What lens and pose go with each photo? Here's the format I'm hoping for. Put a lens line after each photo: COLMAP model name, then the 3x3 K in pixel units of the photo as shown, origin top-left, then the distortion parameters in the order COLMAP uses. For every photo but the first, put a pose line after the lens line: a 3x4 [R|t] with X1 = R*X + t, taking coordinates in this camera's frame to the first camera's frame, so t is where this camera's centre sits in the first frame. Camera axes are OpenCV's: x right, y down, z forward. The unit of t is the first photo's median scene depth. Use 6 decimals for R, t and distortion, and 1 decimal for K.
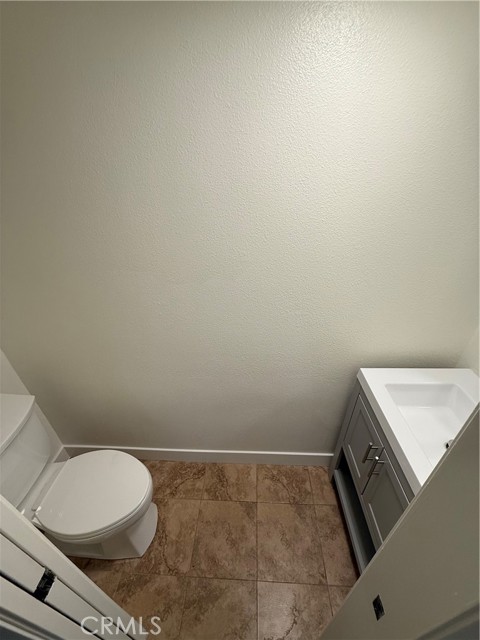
lens RADIAL K [[254.5, 0, 241.1], [0, 254.5, 319.0], [0, 0, 1]] dist [-0.002530, 0.000565]
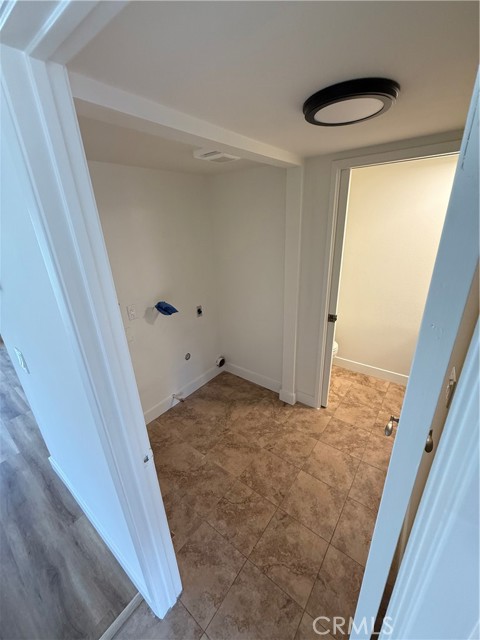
lens RADIAL K [[254.5, 0, 241.4], [0, 254.5, 318.3], [0, 0, 1]] dist [-0.002530, 0.000565]
pose [[0.821437, 0.189583, -0.537866, 0.089162], [-0.278321, 0.956455, -0.087932, 0.678378], [0.497774, 0.221930, 0.838432, -1.123454]]
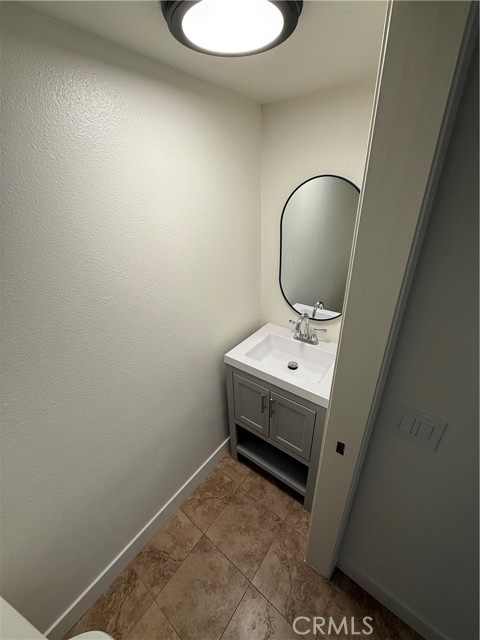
lens RADIAL K [[254.5, 0, 240.4], [0, 254.5, 319.8], [0, 0, 1]] dist [-0.002530, 0.000565]
pose [[0.579196, -0.359753, 0.731512, -0.279152], [0.448178, 0.890094, 0.082884, -0.027259], [-0.680932, 0.279841, 0.676772, 0.017809]]
